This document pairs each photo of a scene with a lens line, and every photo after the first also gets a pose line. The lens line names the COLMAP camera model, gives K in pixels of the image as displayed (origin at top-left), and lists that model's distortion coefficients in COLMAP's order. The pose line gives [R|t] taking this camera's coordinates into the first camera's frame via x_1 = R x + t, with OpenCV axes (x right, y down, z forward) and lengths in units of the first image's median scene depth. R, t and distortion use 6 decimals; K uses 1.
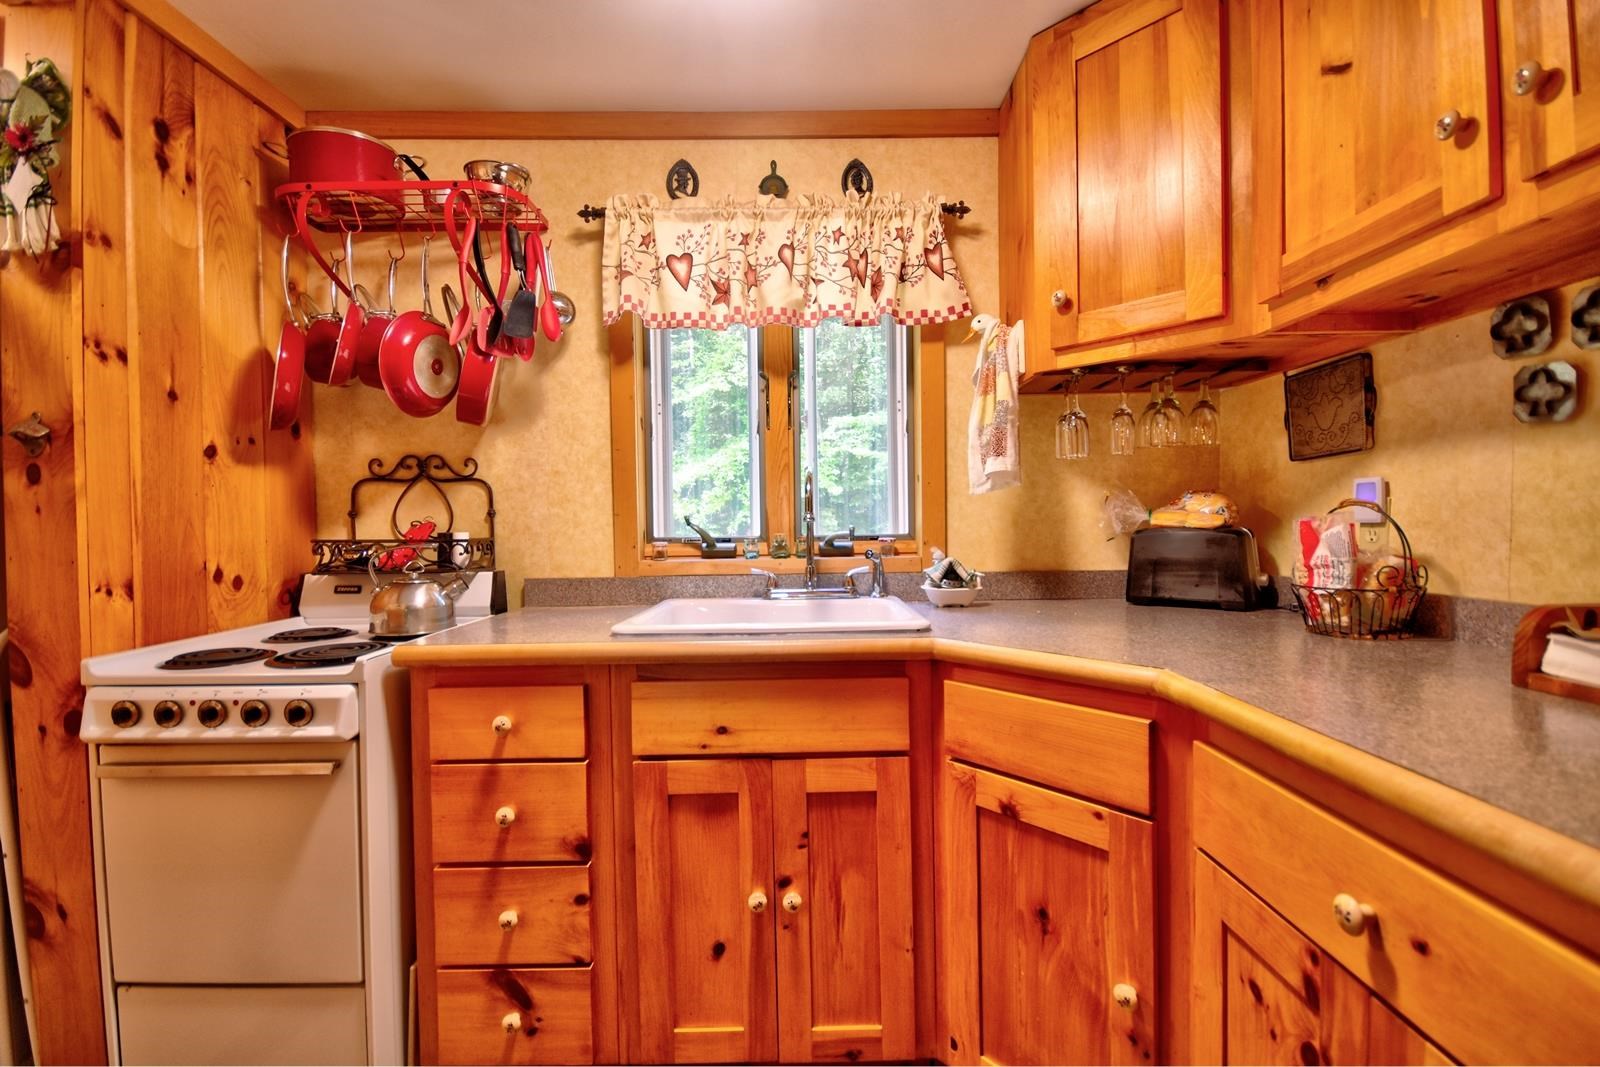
lens RADIAL K [[704.7, 0, 808.3], [0, 704.7, 535.4], [0, 0, 1]] dist [-0.001197, -0.000598]
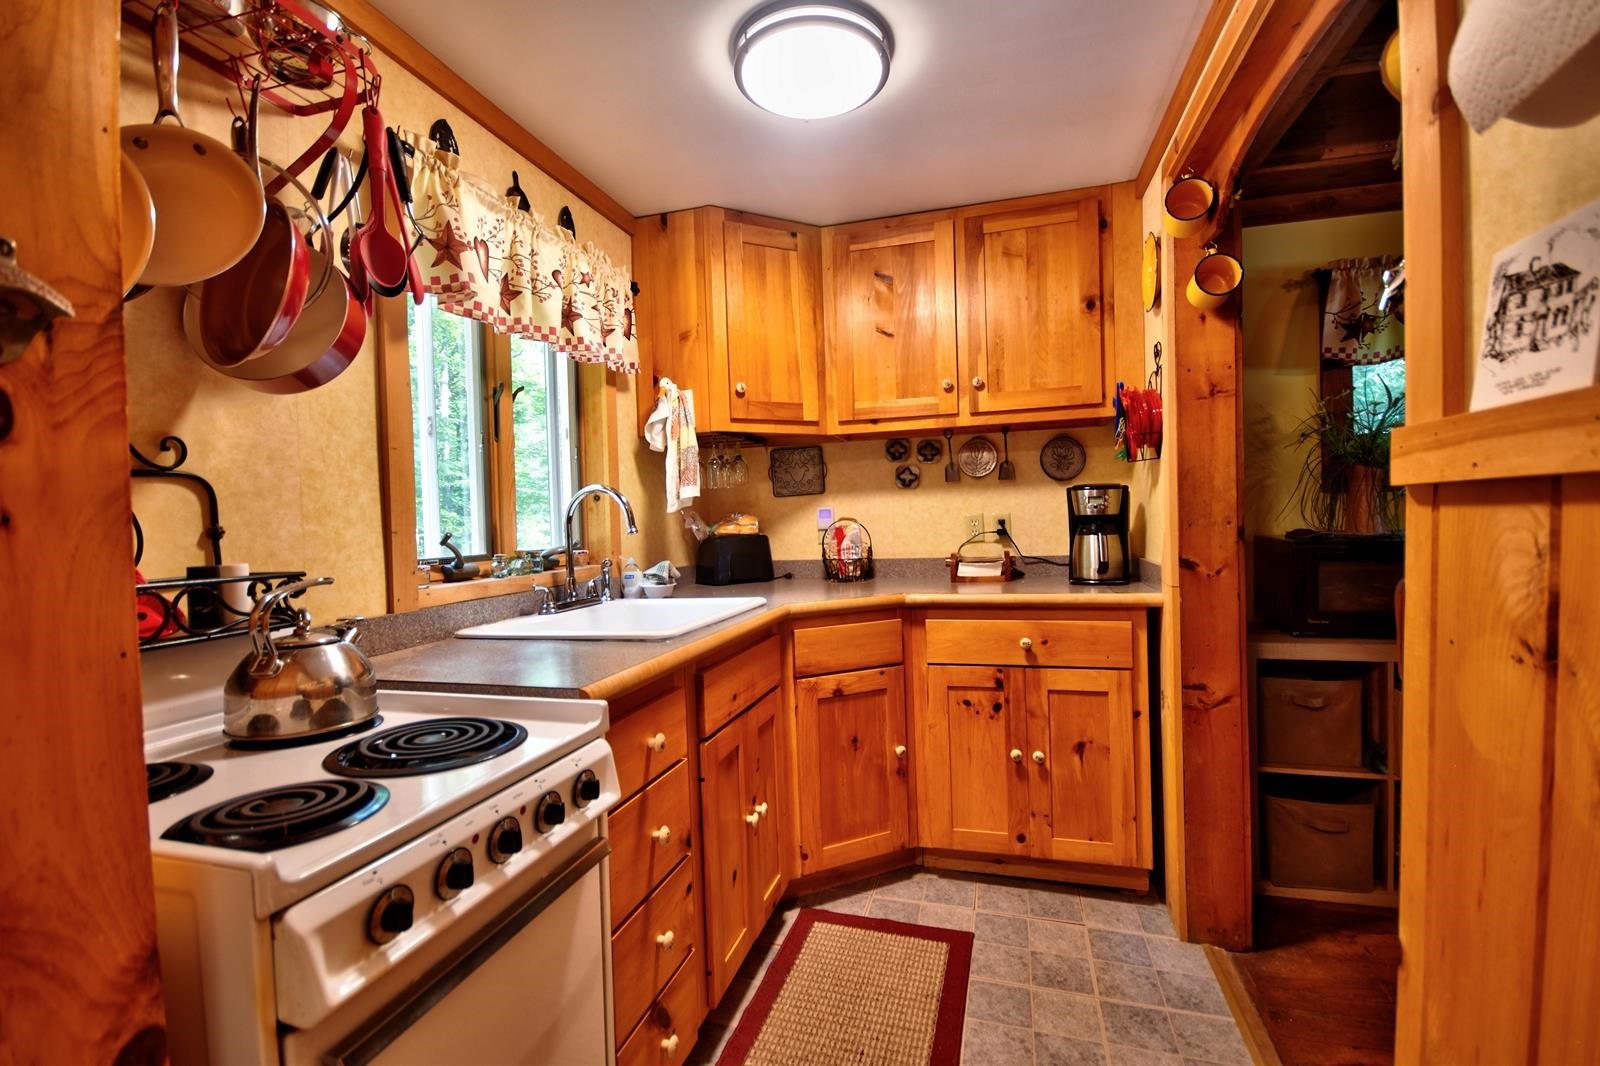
lens RADIAL K [[704.7, 0, 808.3], [0, 704.7, 534.9], [0, 0, 1]] dist [-0.001197, -0.000598]
pose [[0.275146, -0.016885, 0.961254, -0.930225], [0.048218, 0.998830, 0.003744, -0.007883], [-0.960193, 0.045319, 0.275638, 0.370900]]
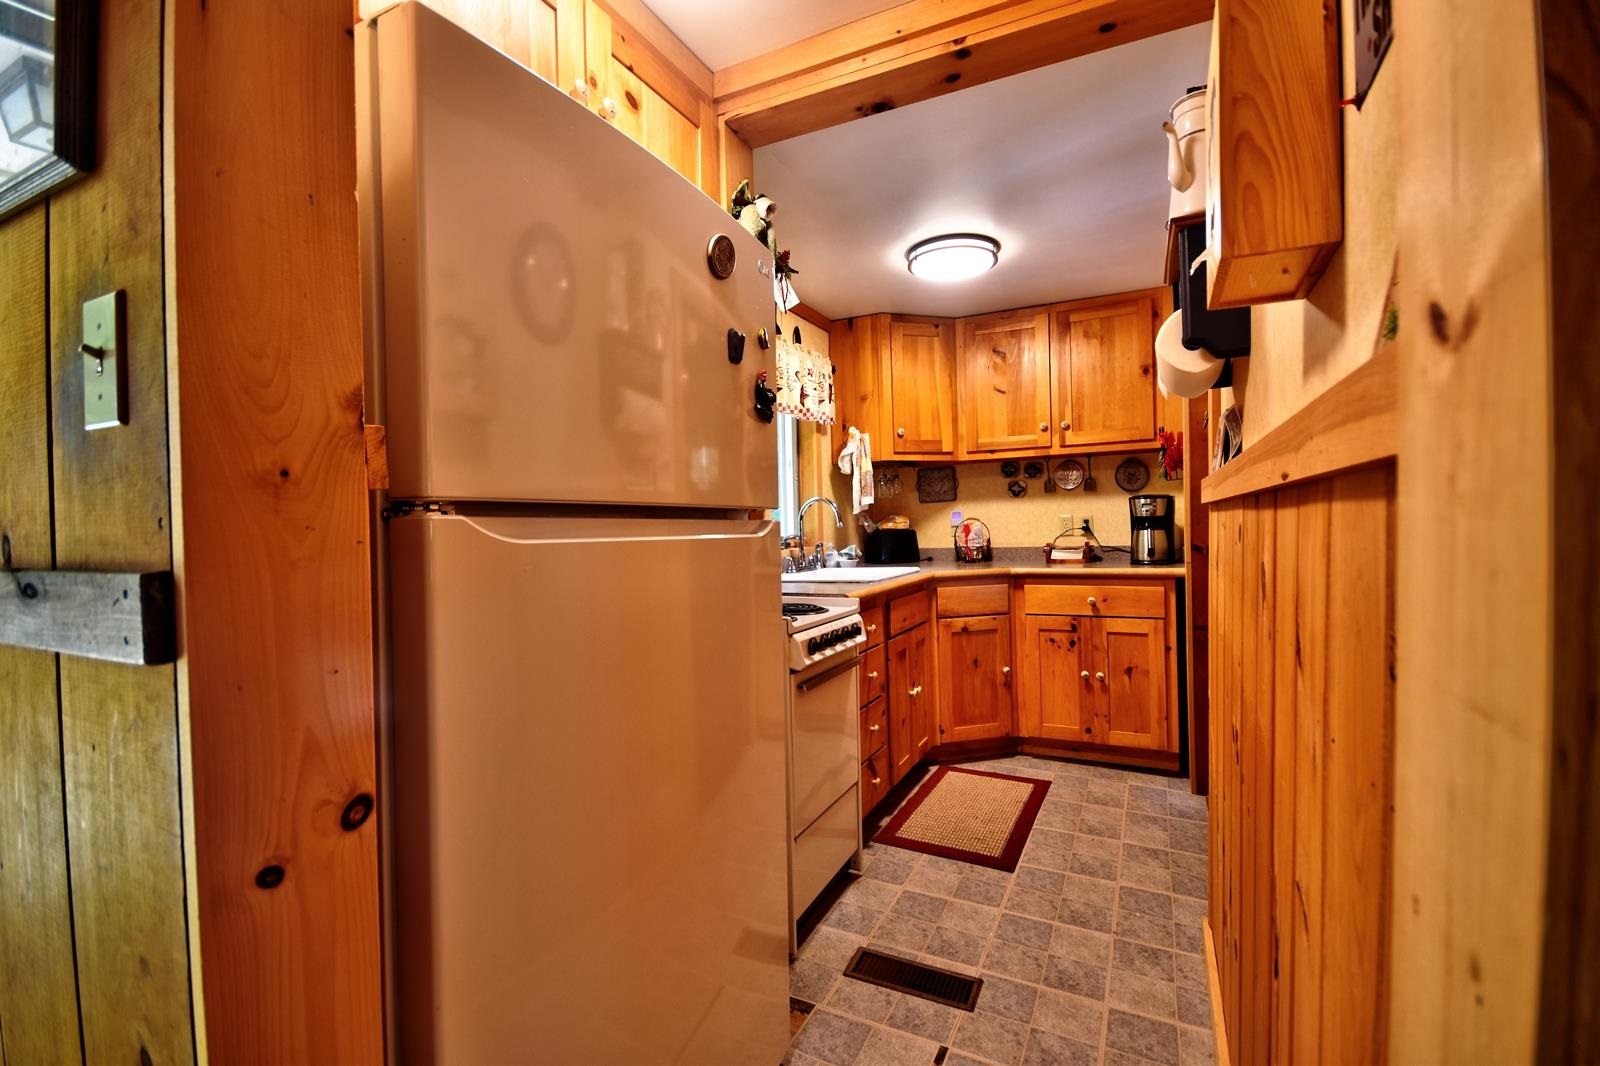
lens RADIAL K [[708.5, 0, 809.6], [0, 708.5, 534.8], [0, 0, 1]] dist [-0.001648, 0.000020]
pose [[0.439444, -0.011812, 0.898192, -1.612987], [0.040037, 0.999177, -0.006449, 0.010584], [-0.897377, 0.038795, 0.439556, 0.204073]]
